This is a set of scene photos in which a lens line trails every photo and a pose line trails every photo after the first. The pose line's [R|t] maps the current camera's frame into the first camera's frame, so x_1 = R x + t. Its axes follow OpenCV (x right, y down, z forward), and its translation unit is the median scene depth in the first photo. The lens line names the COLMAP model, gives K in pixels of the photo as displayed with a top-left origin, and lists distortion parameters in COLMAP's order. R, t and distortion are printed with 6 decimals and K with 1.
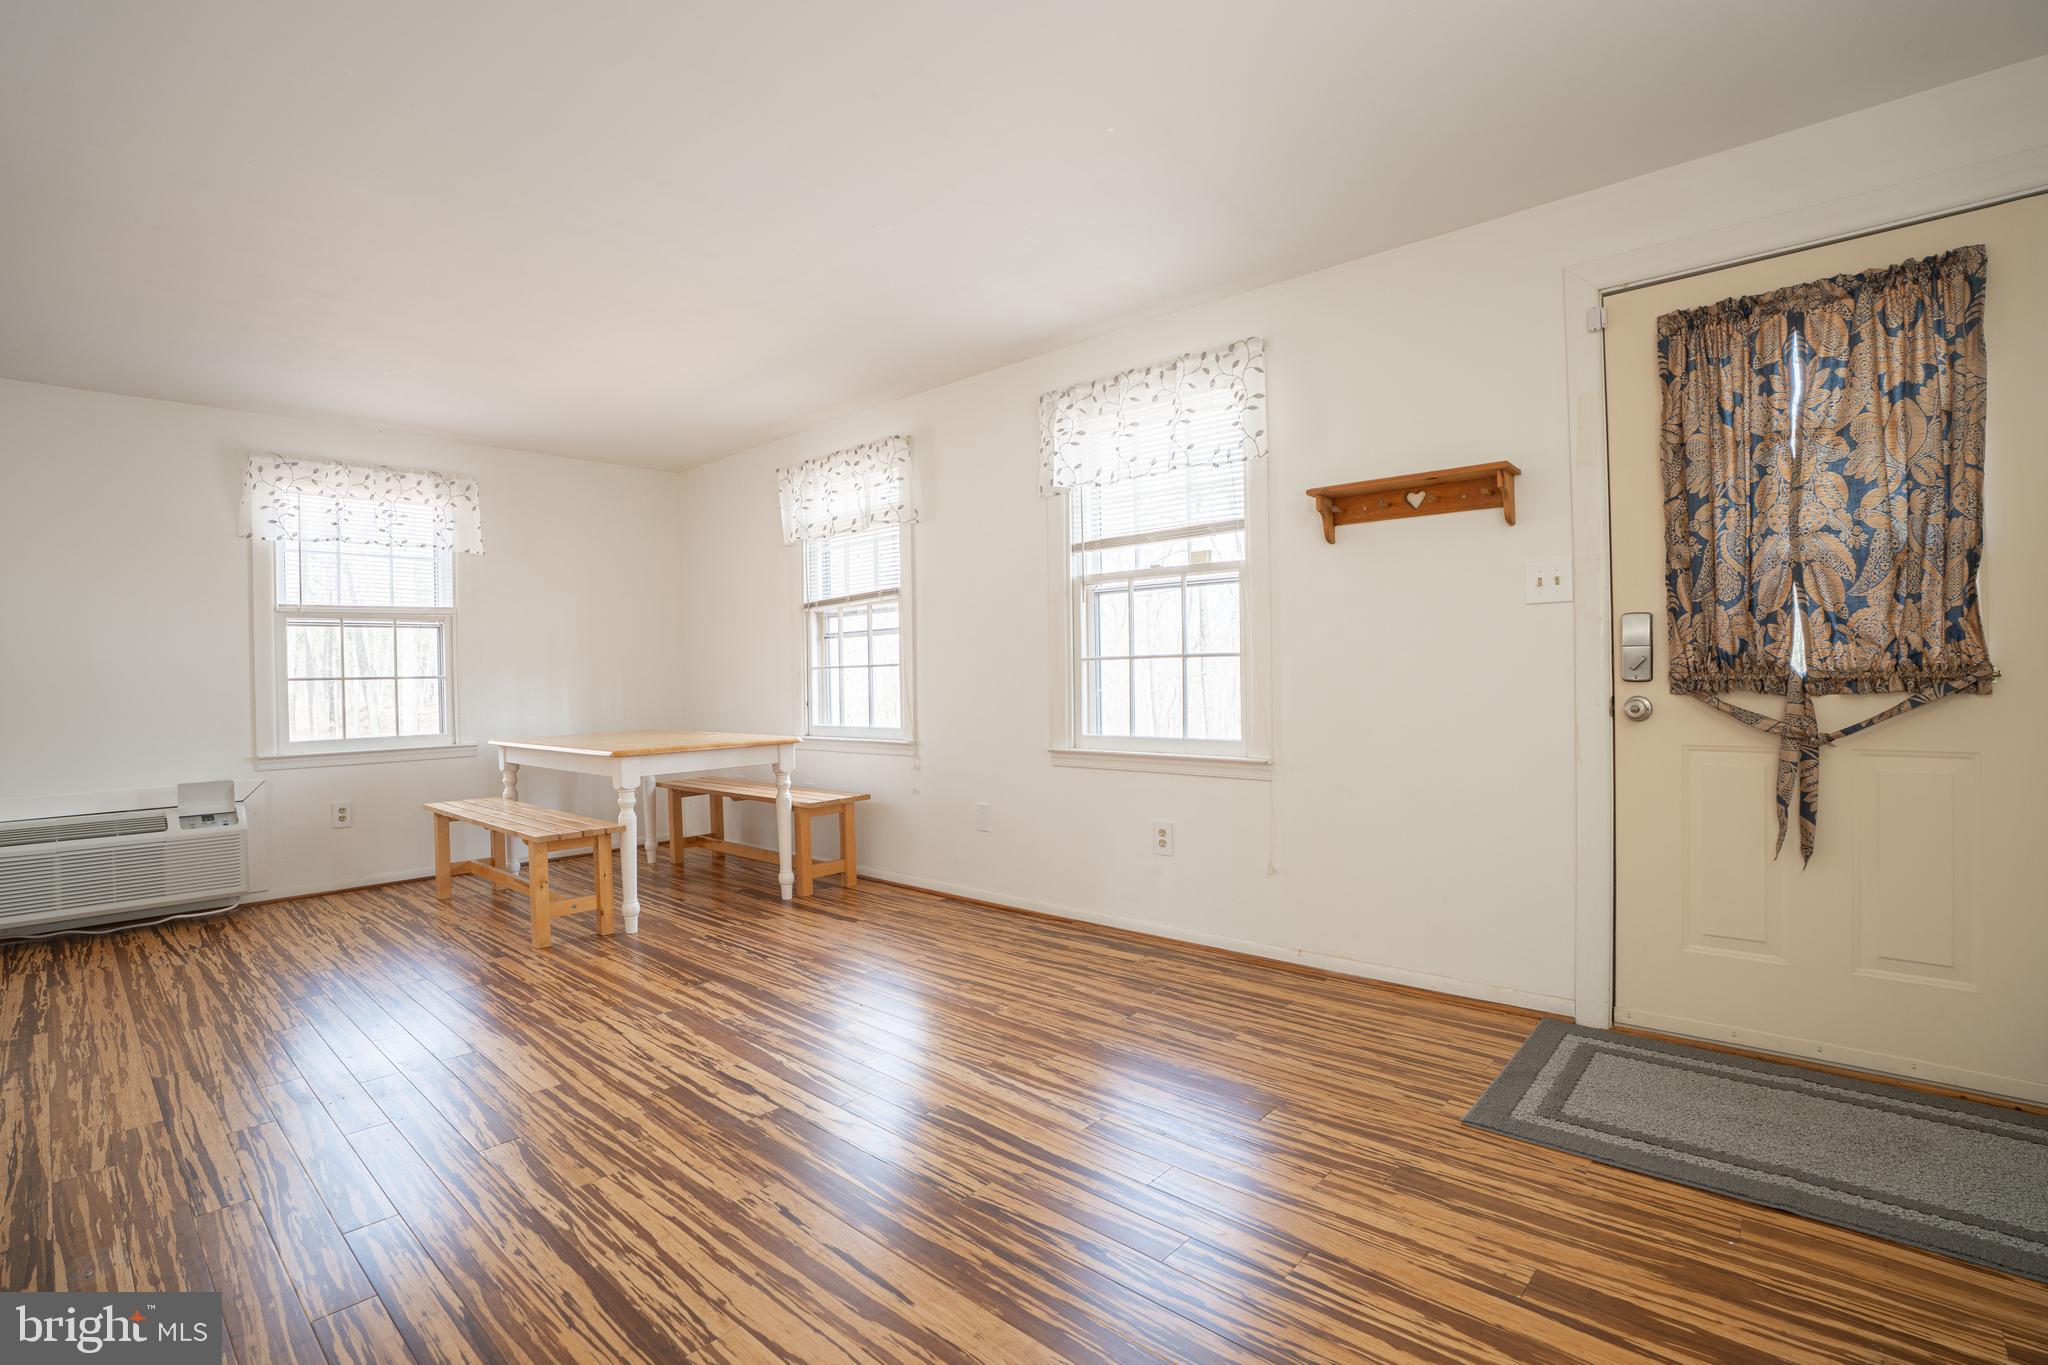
lens RADIAL K [[937.1, 0, 1016.5], [0, 937.1, 676.5], [0, 0, 1]] dist [-0.065532, 0.017171]
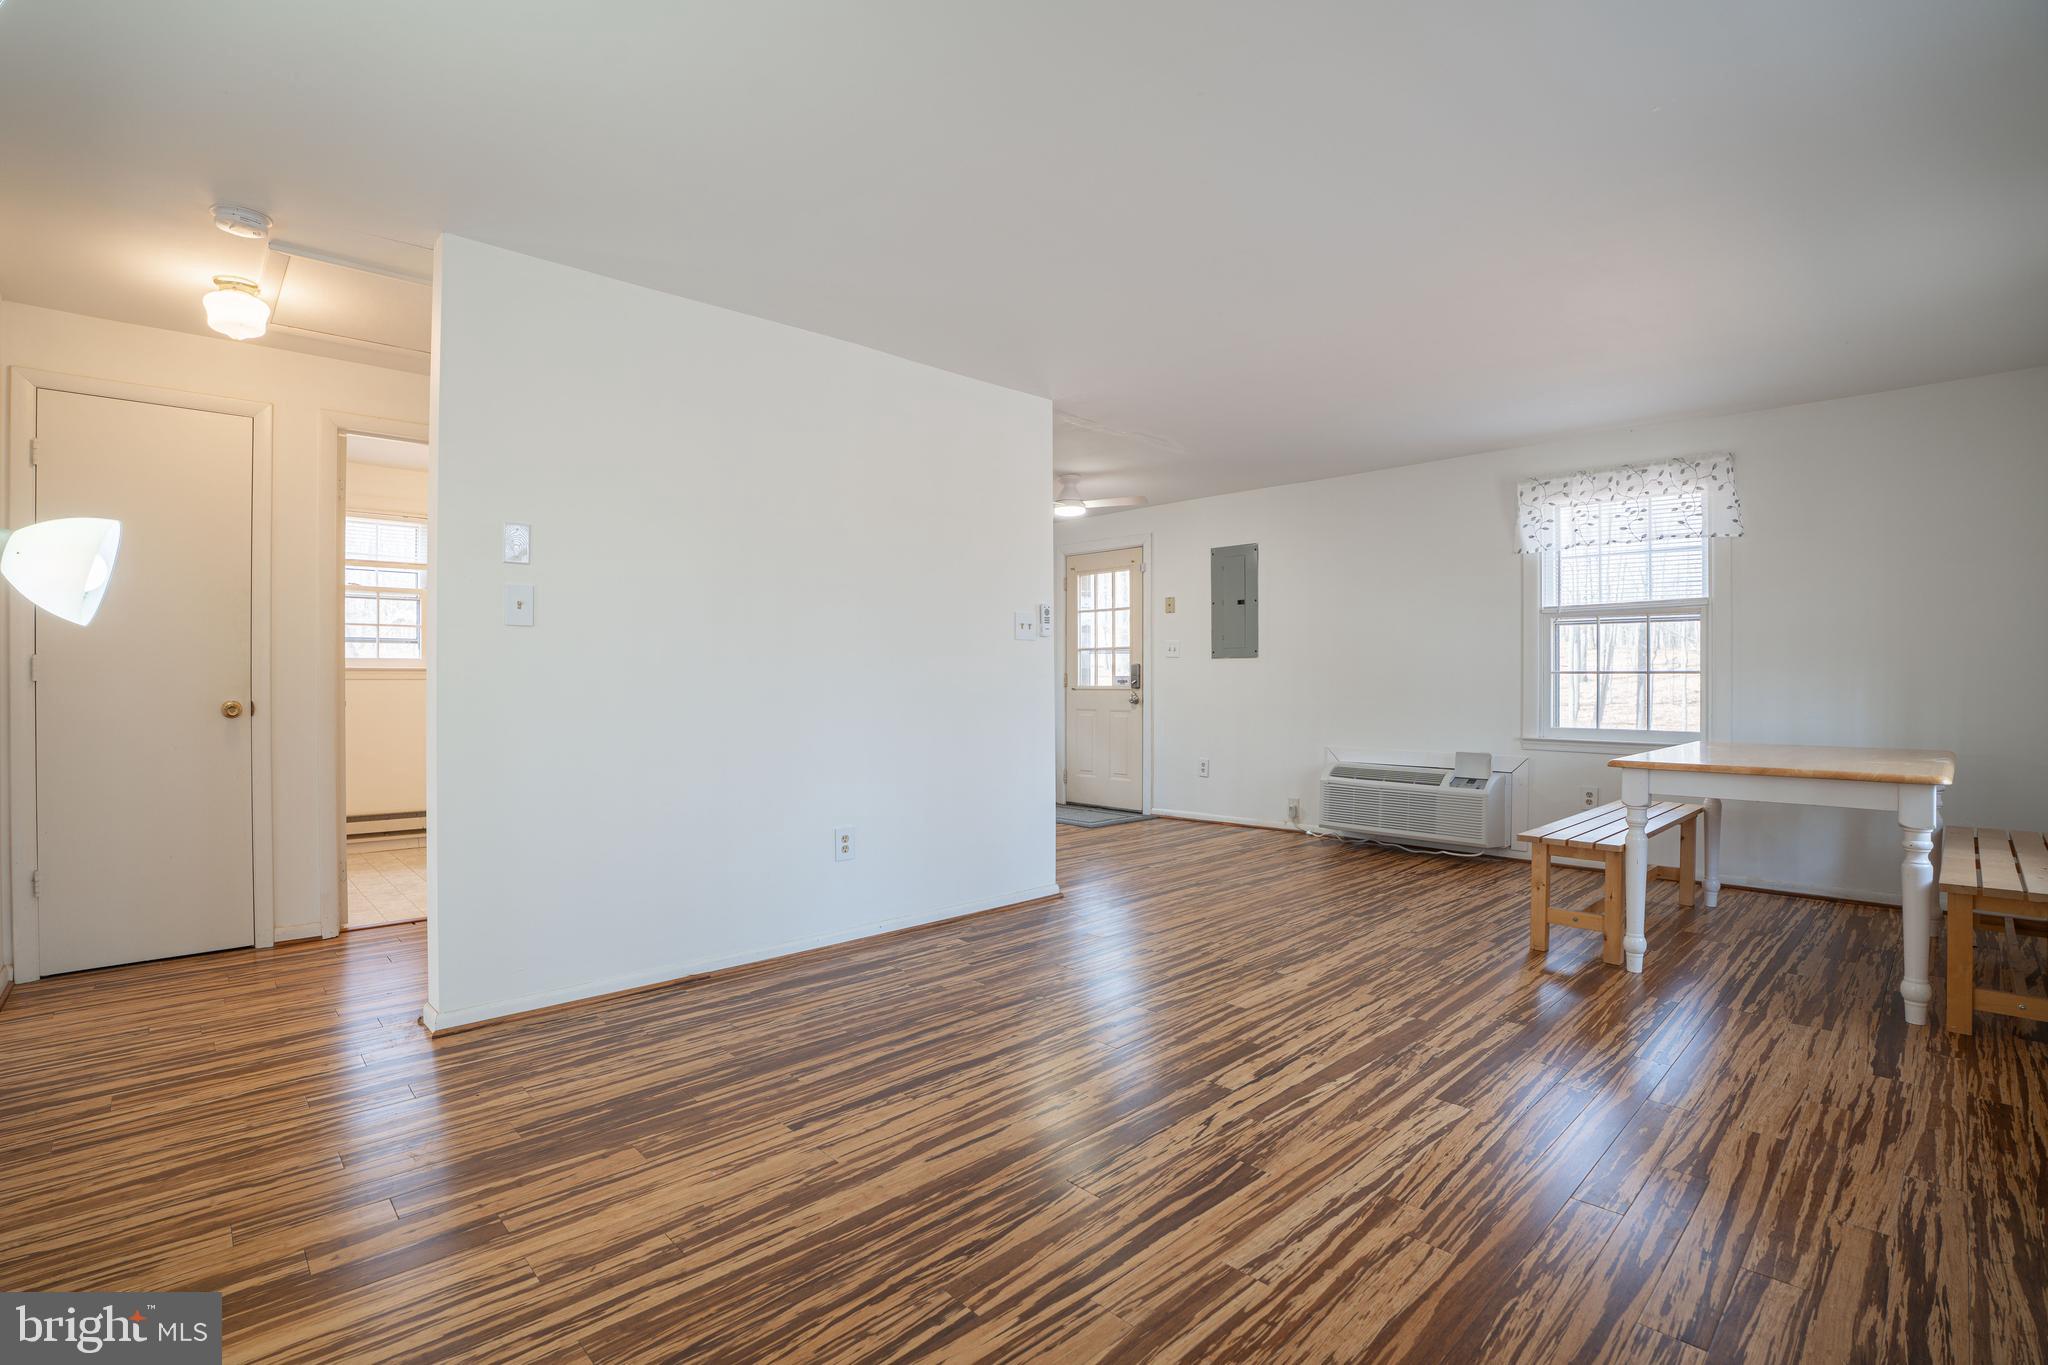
lens RADIAL K [[937.1, 0, 1016.5], [0, 937.1, 676.5], [0, 0, 1]] dist [-0.065532, 0.017171]
pose [[-0.061121, 0.019689, -0.997936, 0.444555], [-0.003594, 0.999795, 0.019946, -0.013935], [0.998124, 0.004806, -0.061038, 0.451919]]
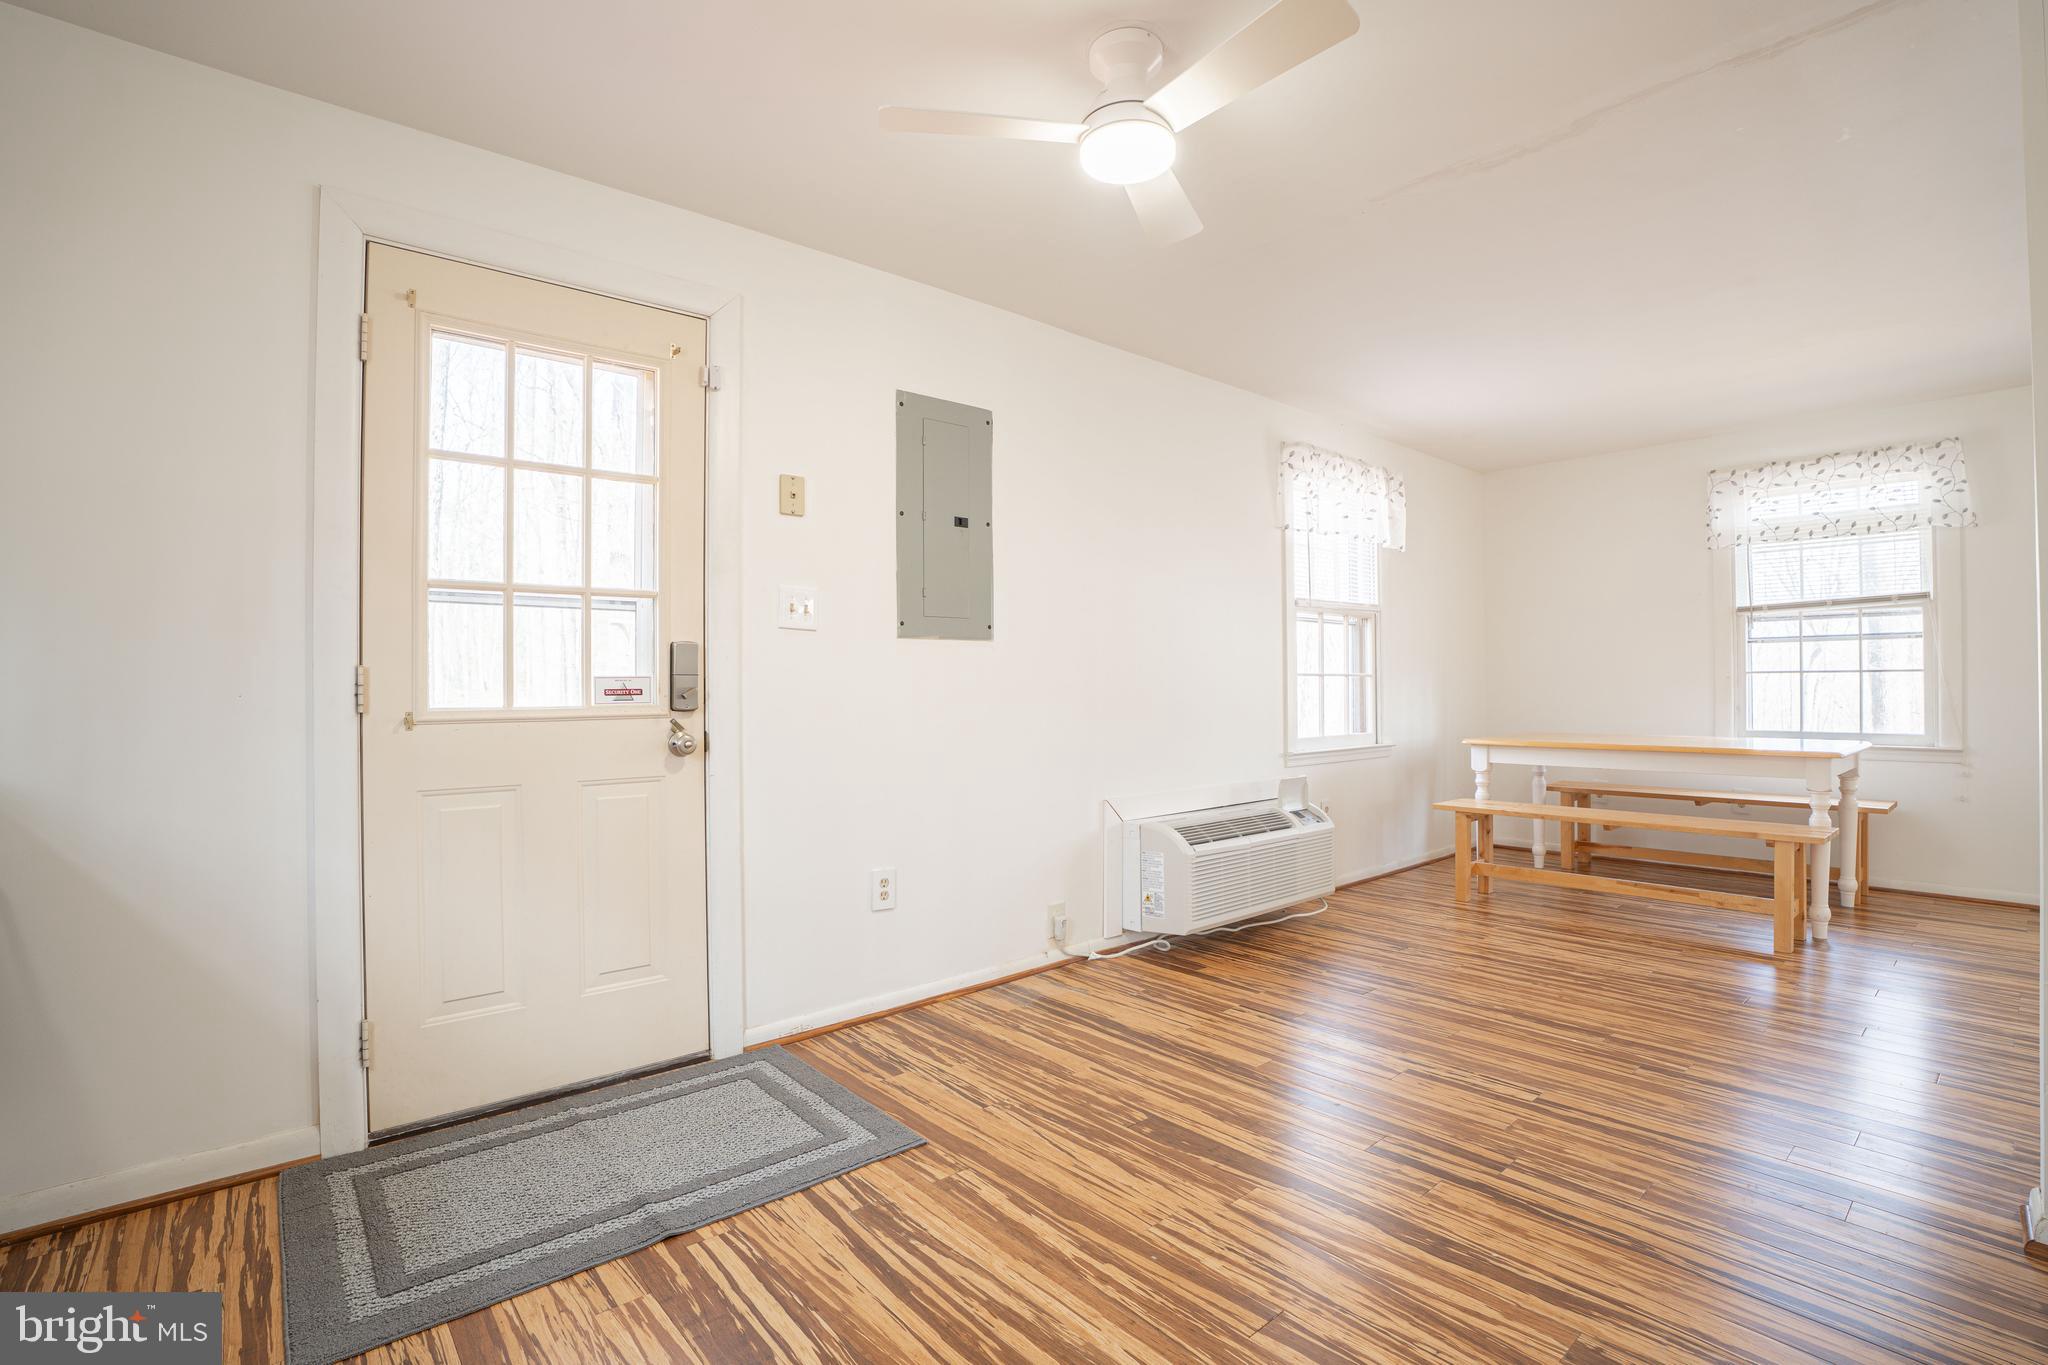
lens RADIAL K [[937.1, 0, 1016.5], [0, 937.1, 676.5], [0, 0, 1]] dist [-0.065532, 0.017171]
pose [[0.992243, 0.016625, -0.123198, -1.165883], [-0.017957, 0.999792, -0.009716, 0.024906], [0.123011, 0.011853, 0.992335, -0.056104]]
